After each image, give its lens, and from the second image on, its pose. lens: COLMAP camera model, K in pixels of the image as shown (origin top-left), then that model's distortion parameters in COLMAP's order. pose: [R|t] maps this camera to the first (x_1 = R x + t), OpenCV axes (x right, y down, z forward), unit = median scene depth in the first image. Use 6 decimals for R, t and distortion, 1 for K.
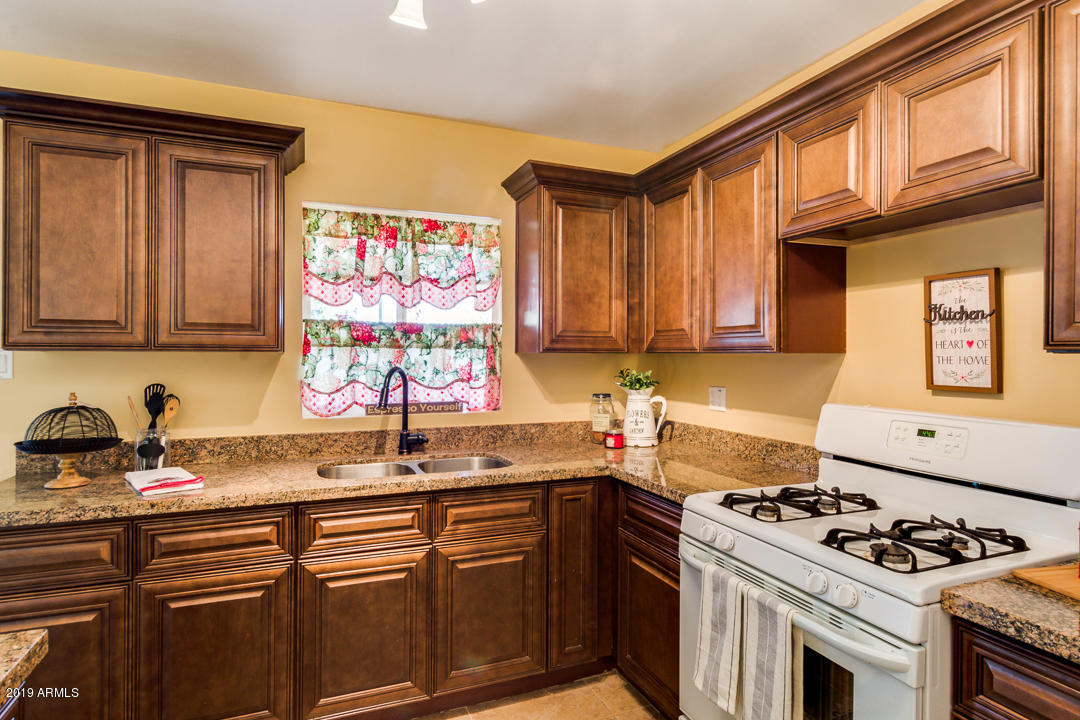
lens RADIAL K [[586.2, 0, 549.4], [0, 586.2, 355.0], [0, 0, 1]] dist [0.010938, -0.006159]
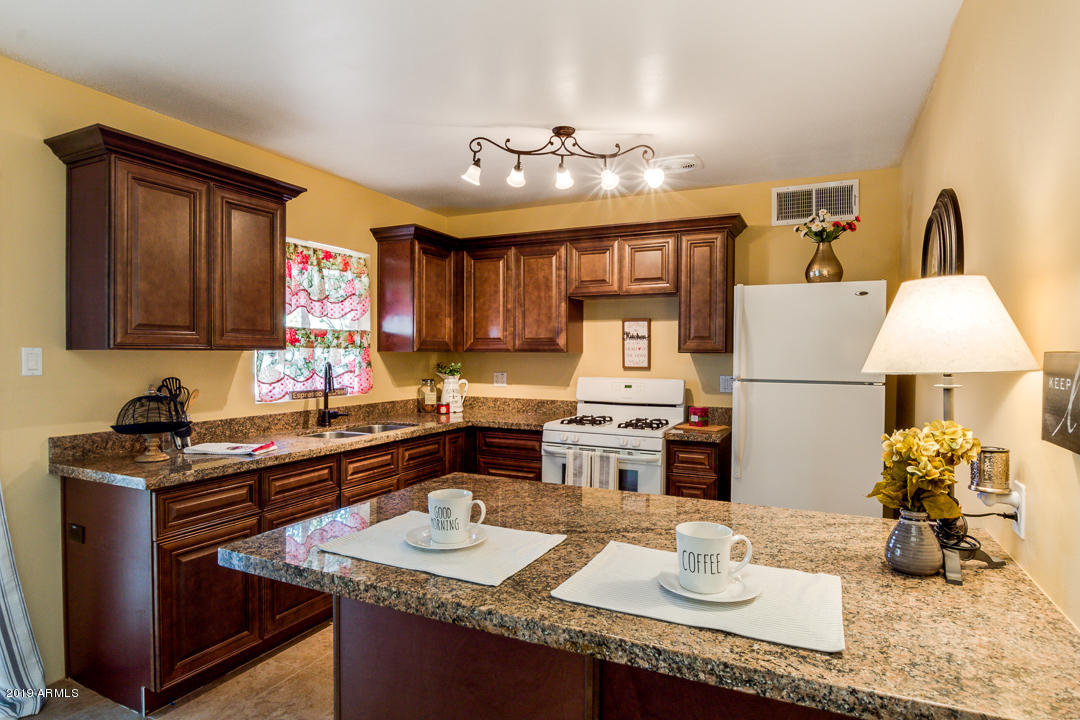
lens RADIAL K [[586.2, 0, 554.5], [0, 586.2, 369.8], [0, 0, 1]] dist [0.010938, -0.006159]
pose [[0.729896, -0.019264, 0.683286, -0.875622], [-0.002741, 0.999512, 0.031107, -0.005474], [-0.683552, -0.024578, 0.729488, -0.383143]]
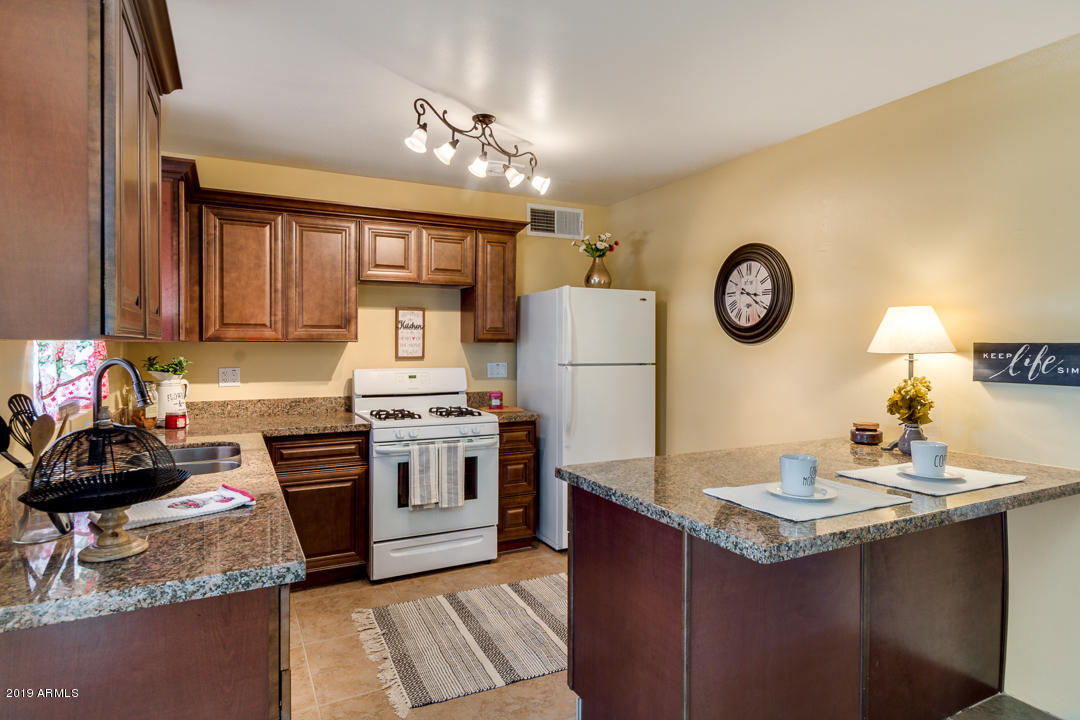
lens RADIAL K [[586.2, 0, 542.7], [0, 586.2, 356.8], [0, 0, 1]] dist [0.010938, -0.006159]
pose [[-0.080903, -0.026643, 0.996366, -1.251258], [-0.001354, 0.999645, 0.026621, -0.006238], [-0.996721, 0.000805, -0.080910, 0.495348]]
